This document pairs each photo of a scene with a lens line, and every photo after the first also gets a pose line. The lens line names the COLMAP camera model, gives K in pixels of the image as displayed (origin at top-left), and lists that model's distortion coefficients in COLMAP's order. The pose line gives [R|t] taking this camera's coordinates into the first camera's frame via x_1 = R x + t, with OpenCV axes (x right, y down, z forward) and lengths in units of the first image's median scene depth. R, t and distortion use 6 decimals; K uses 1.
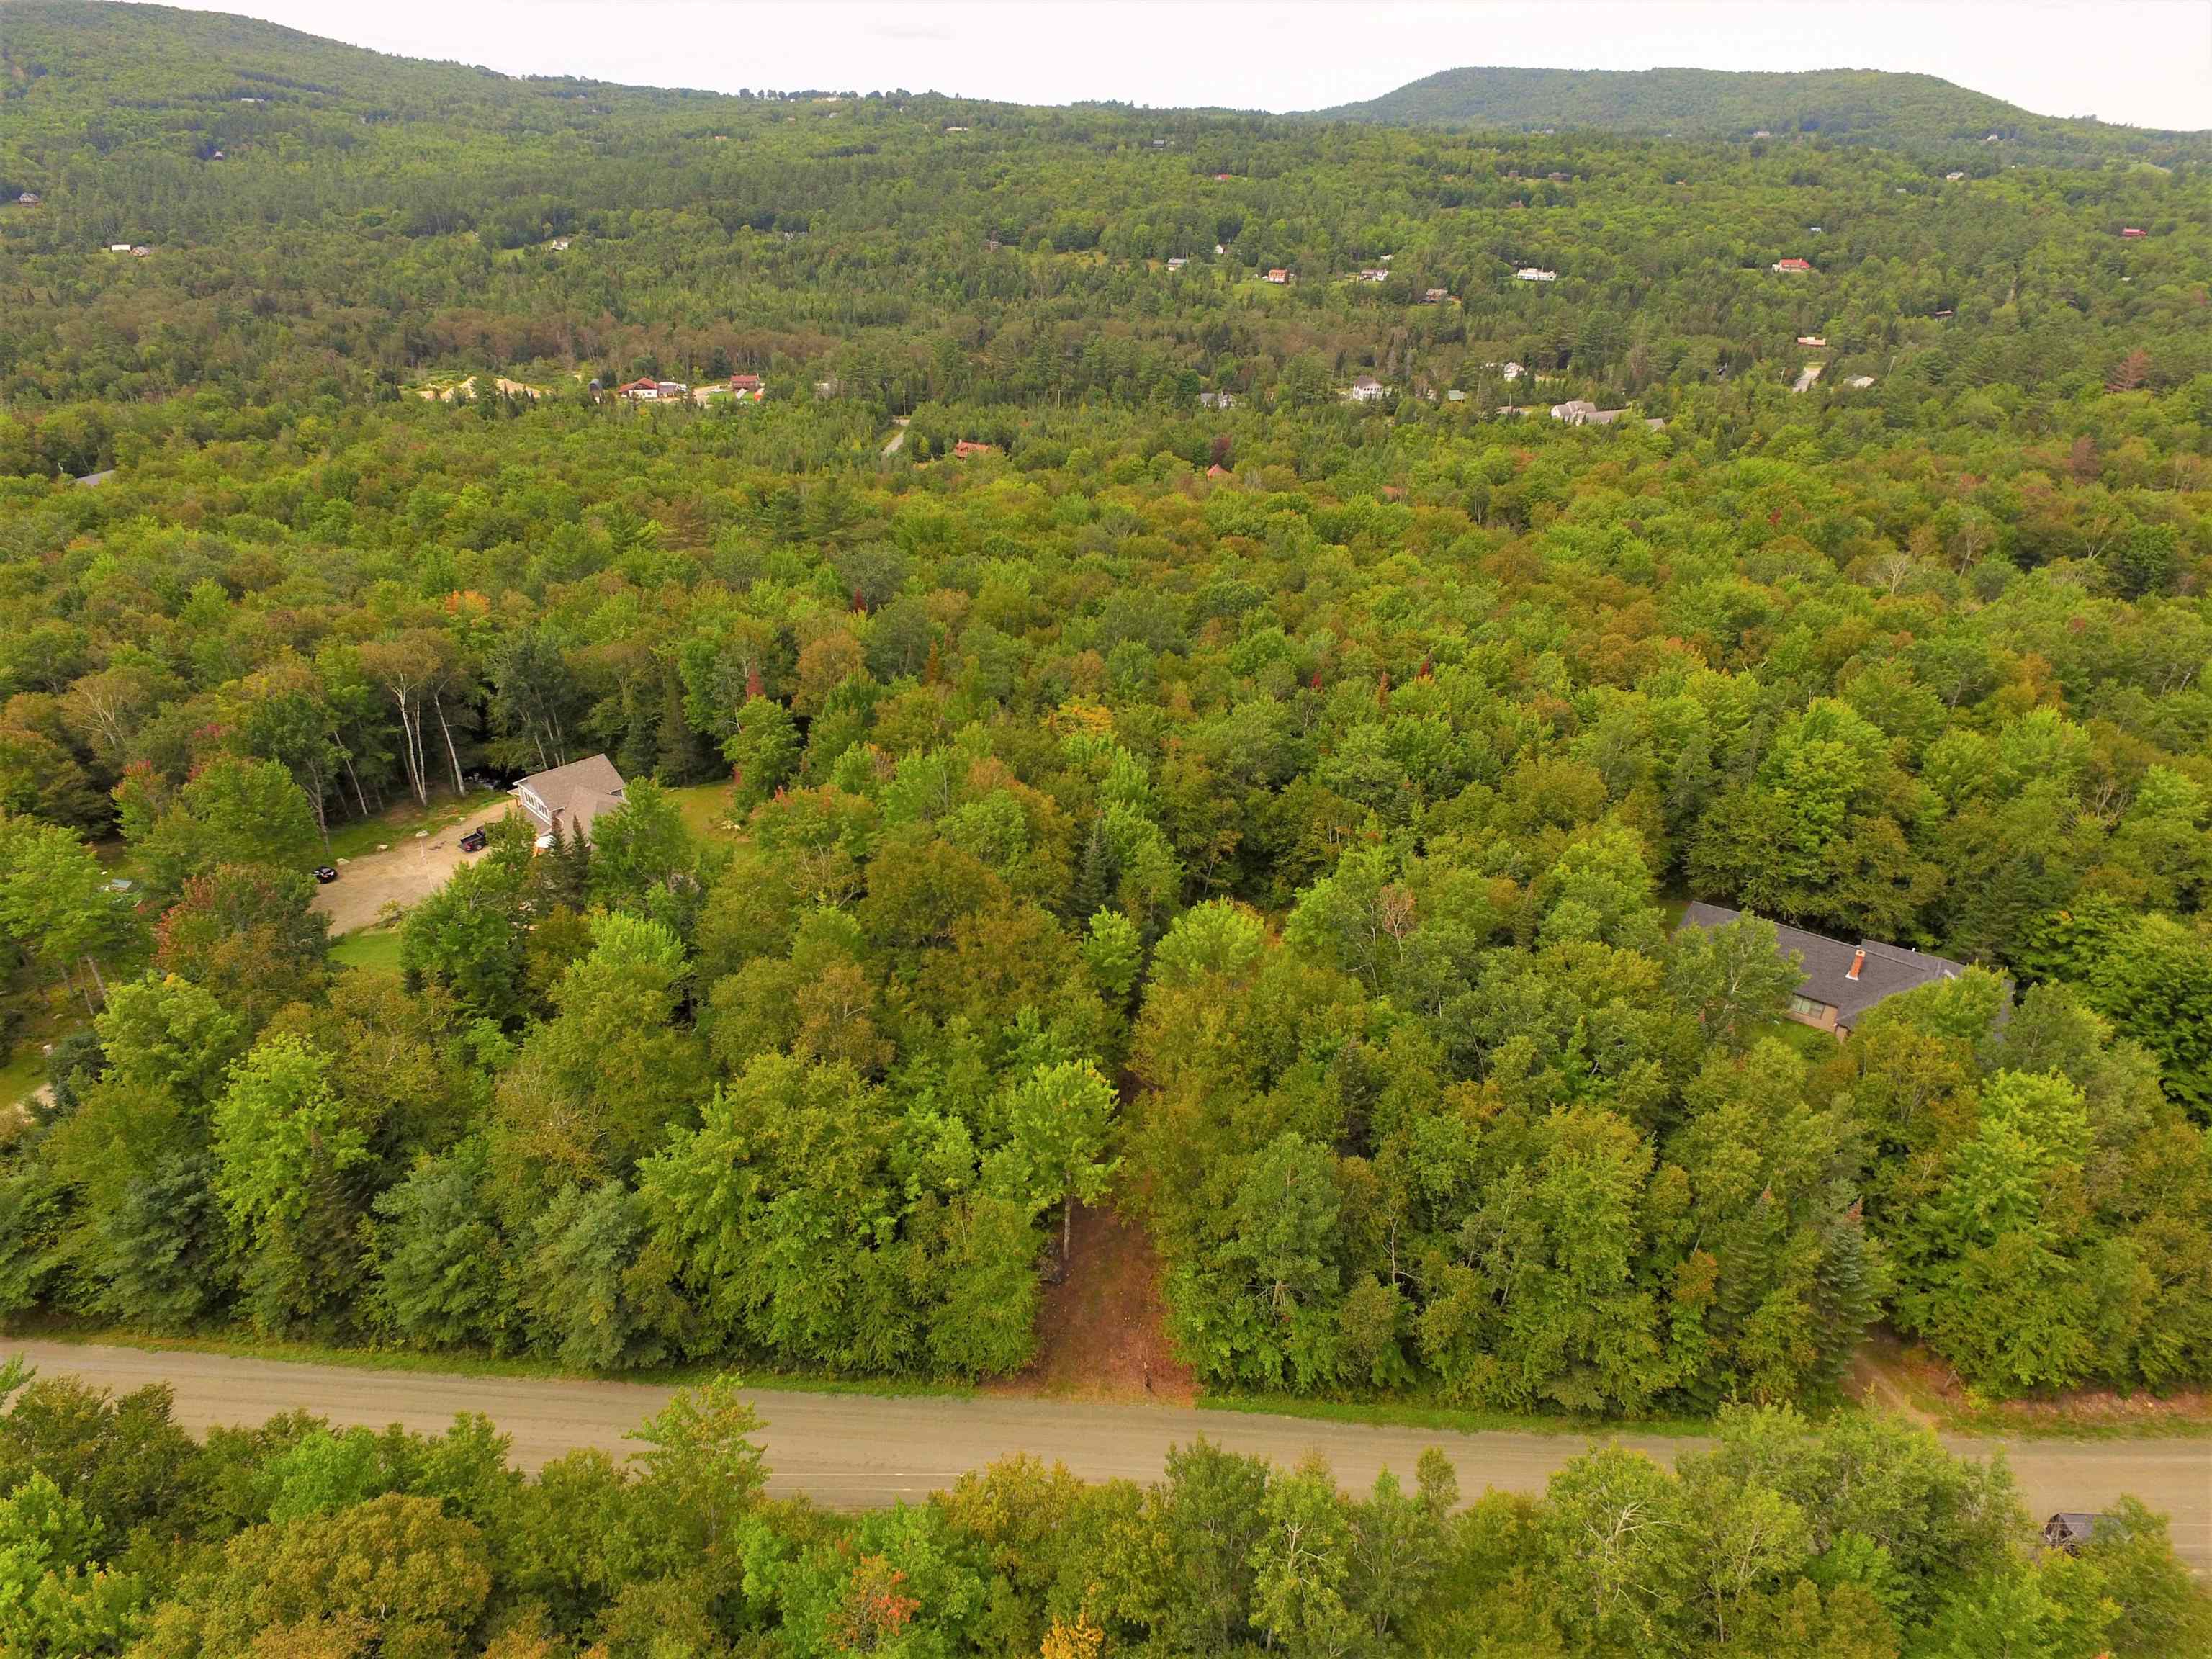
lens RADIAL K [[1296.8, 0, 1096.3], [0, 1296.8, 828.5], [0, 0, 1]] dist [-0.010352, 0.013819]
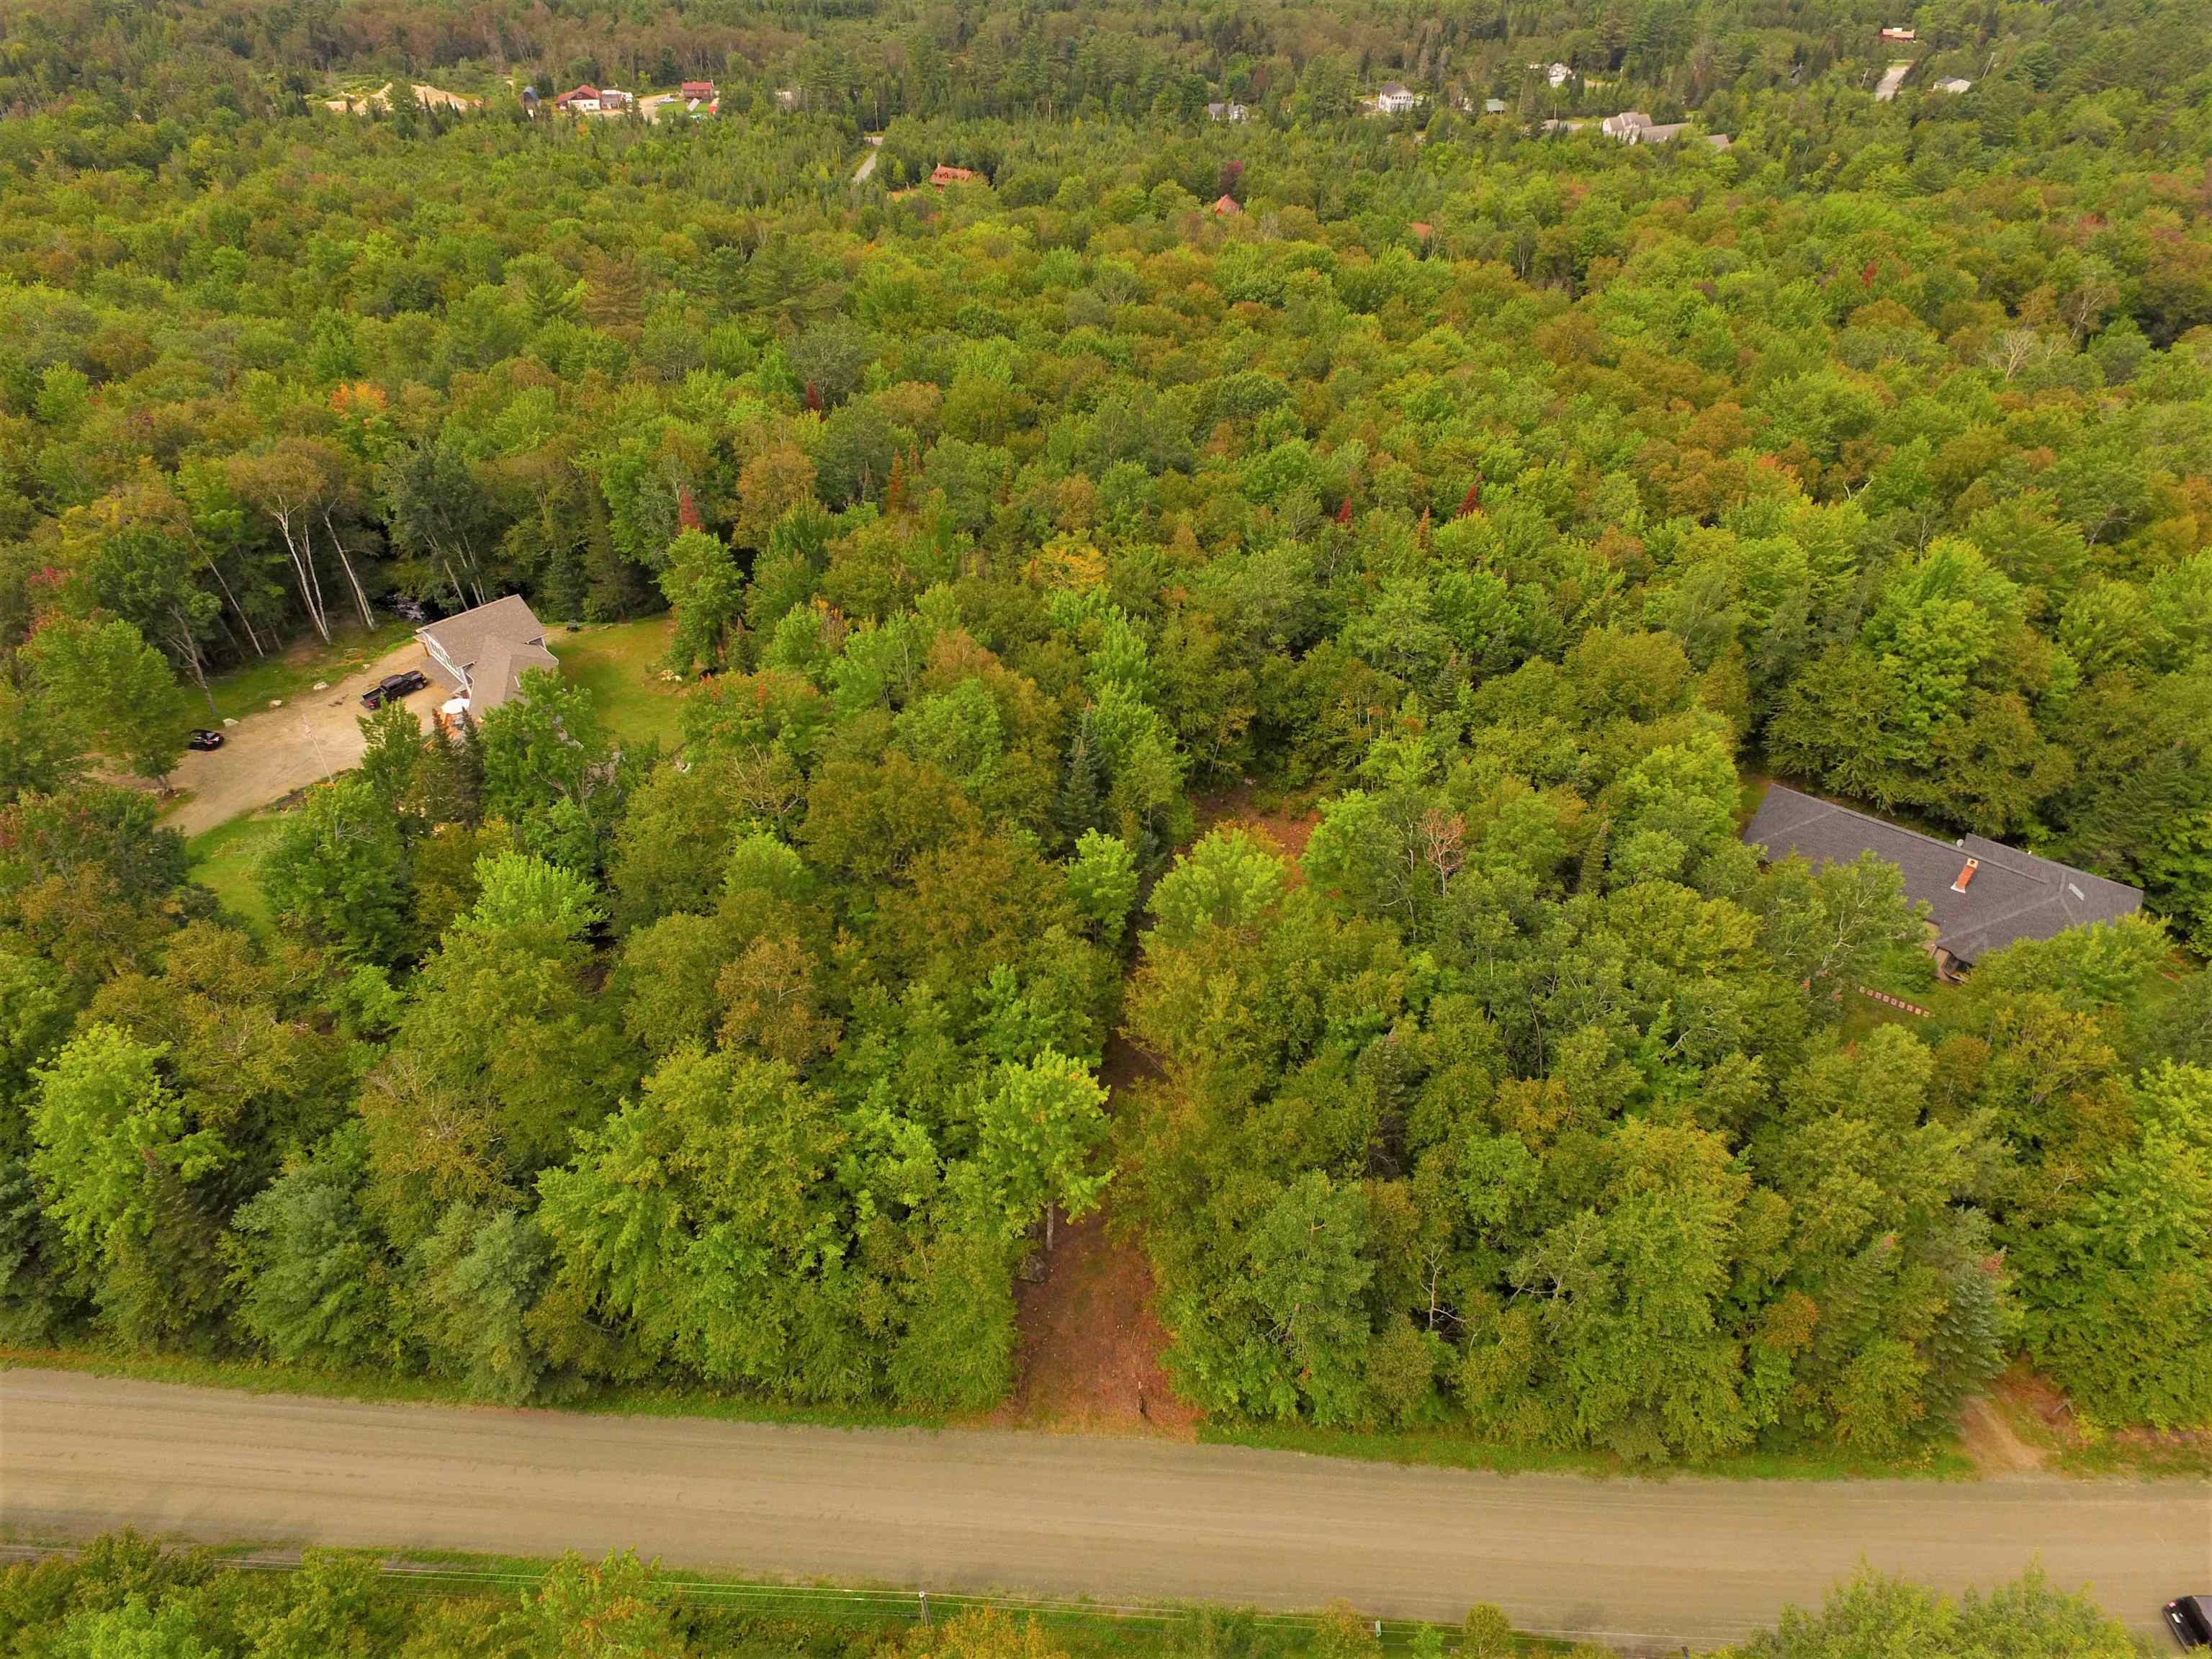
lens RADIAL K [[1296.8, 0, 1096.3], [0, 1296.8, 828.5], [0, 0, 1]] dist [-0.010352, 0.013819]
pose [[0.999996, -0.002595, 0.000698, 0.005990], [0.002413, 0.981421, 0.191853, -0.081828], [-0.001183, -0.191850, 0.981424, 0.140882]]
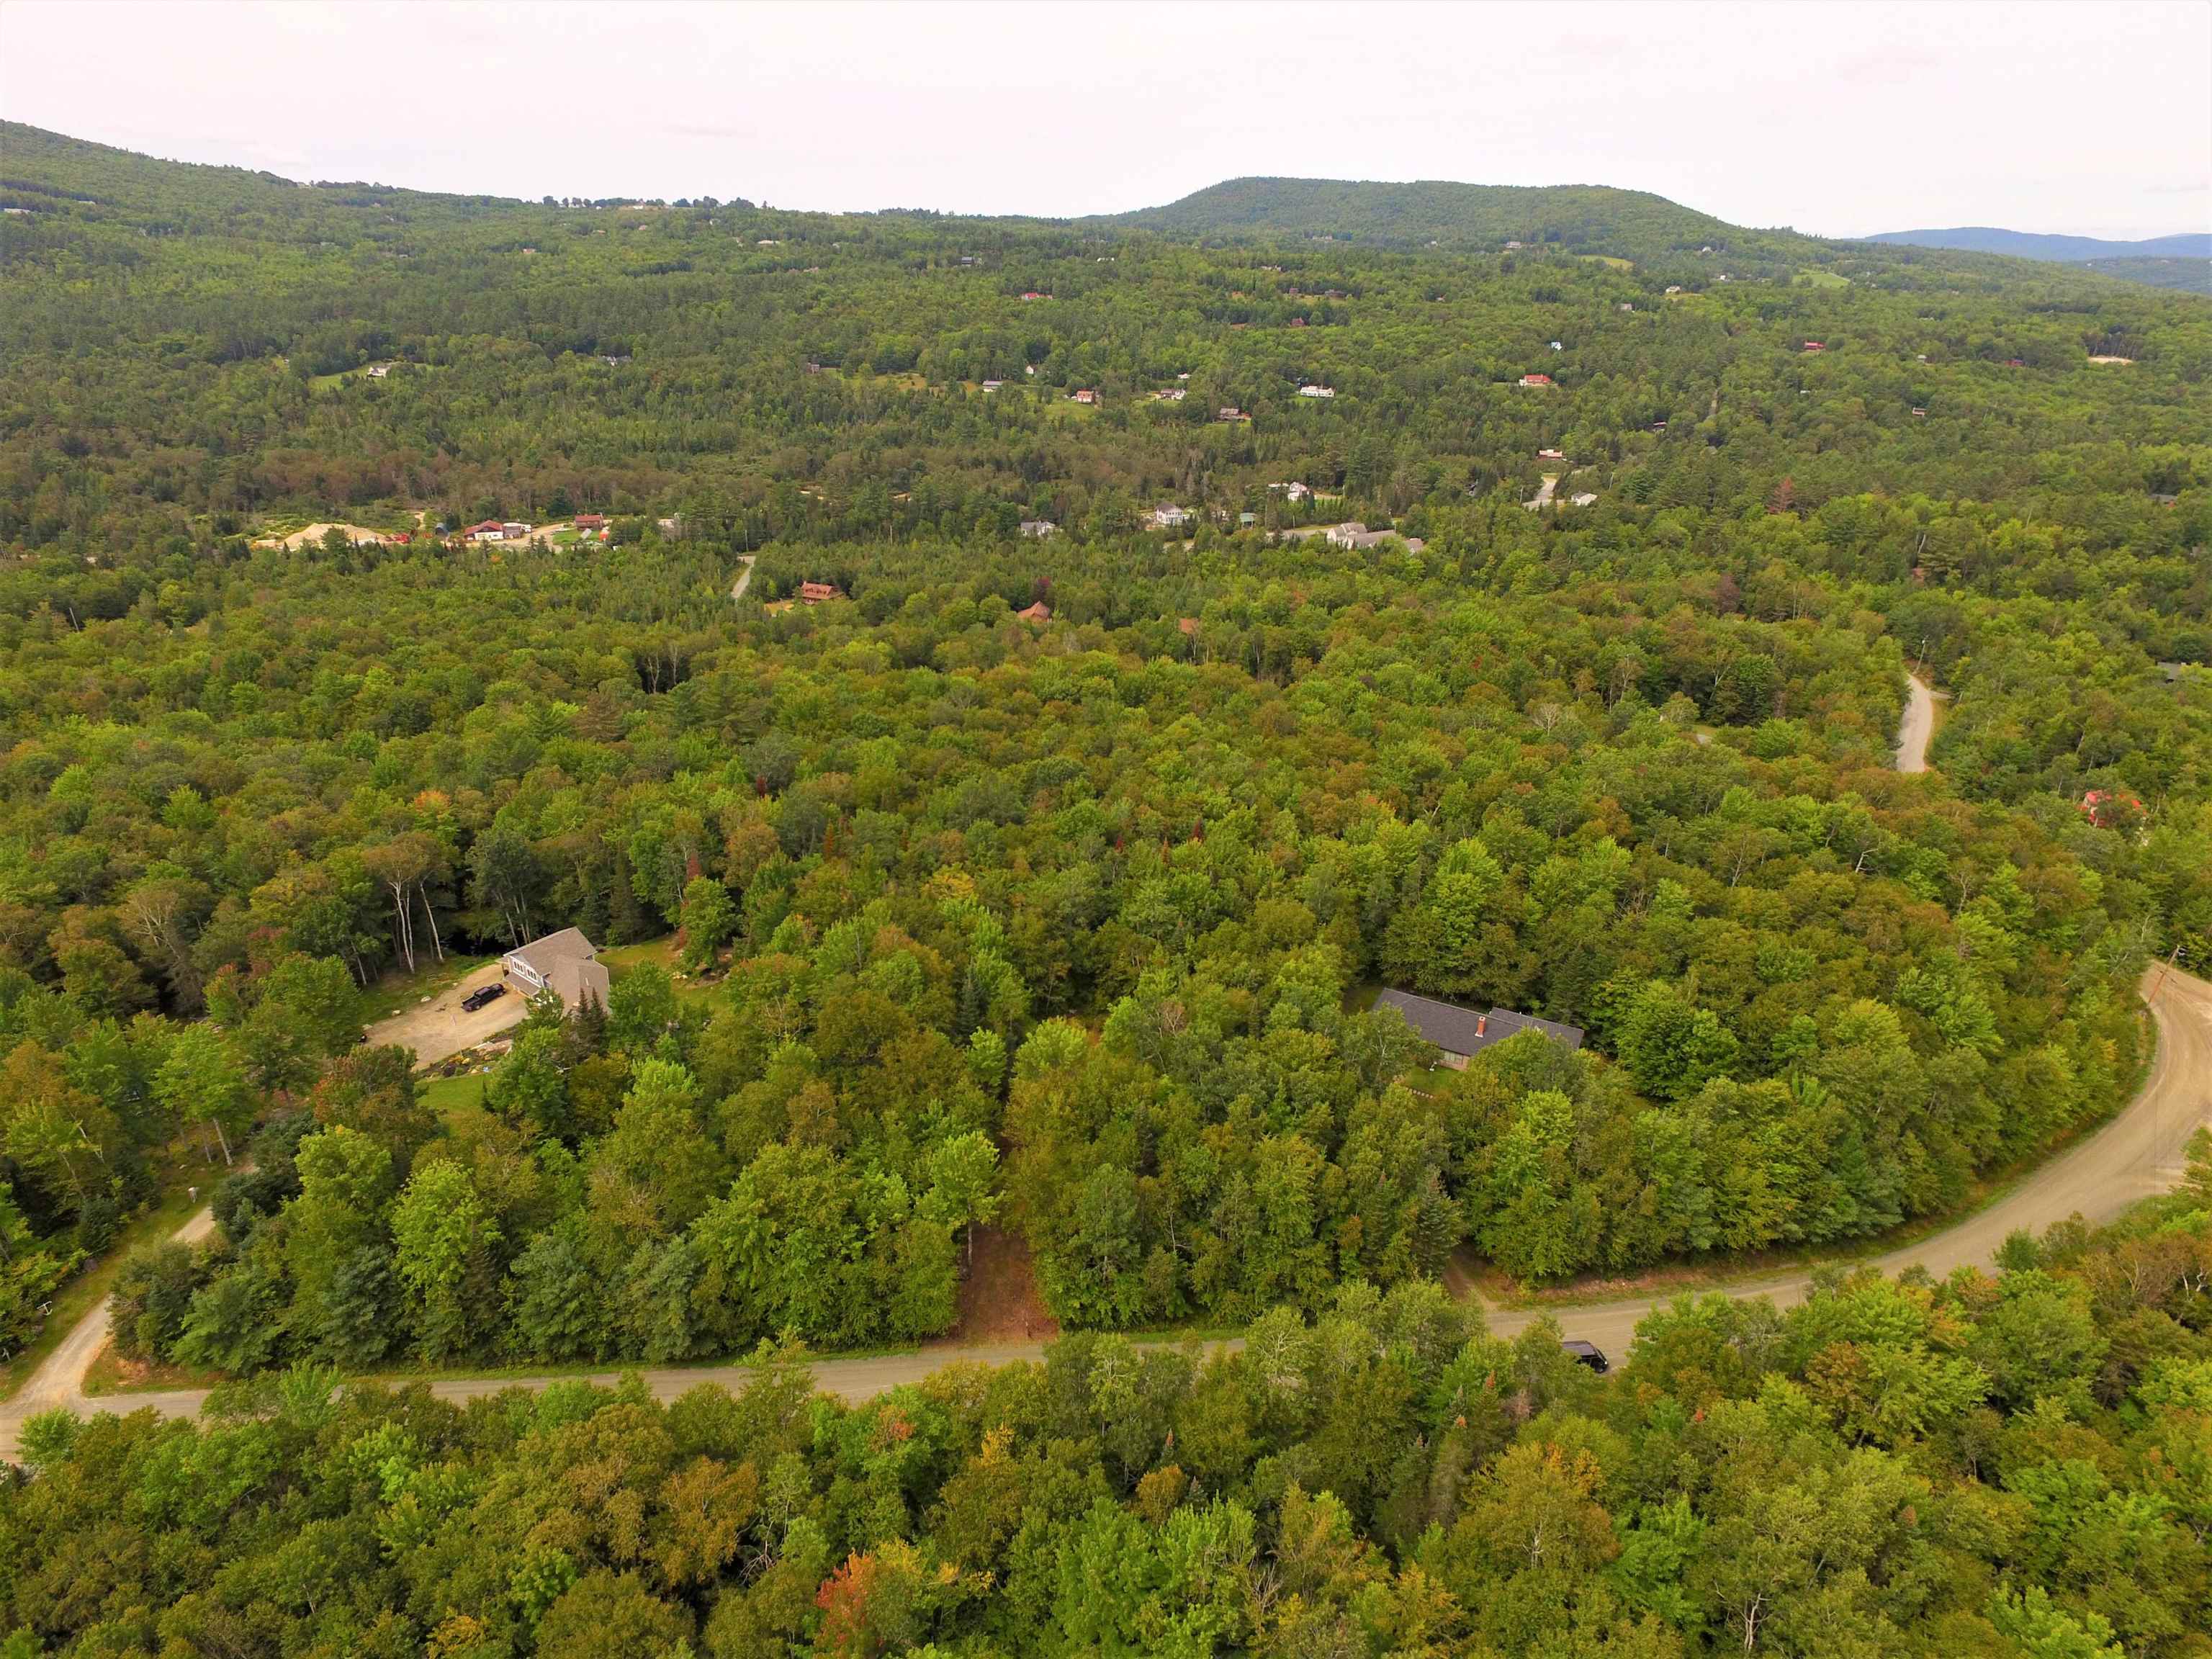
lens RADIAL K [[1296.8, 0, 1096.3], [0, 1296.8, 828.5], [0, 0, 1]] dist [-0.010352, 0.013819]
pose [[0.990889, -0.055809, 0.122570, -0.024783], [0.062757, 0.996590, -0.053575, -0.063416], [-0.119162, 0.060779, 0.991013, -0.401953]]
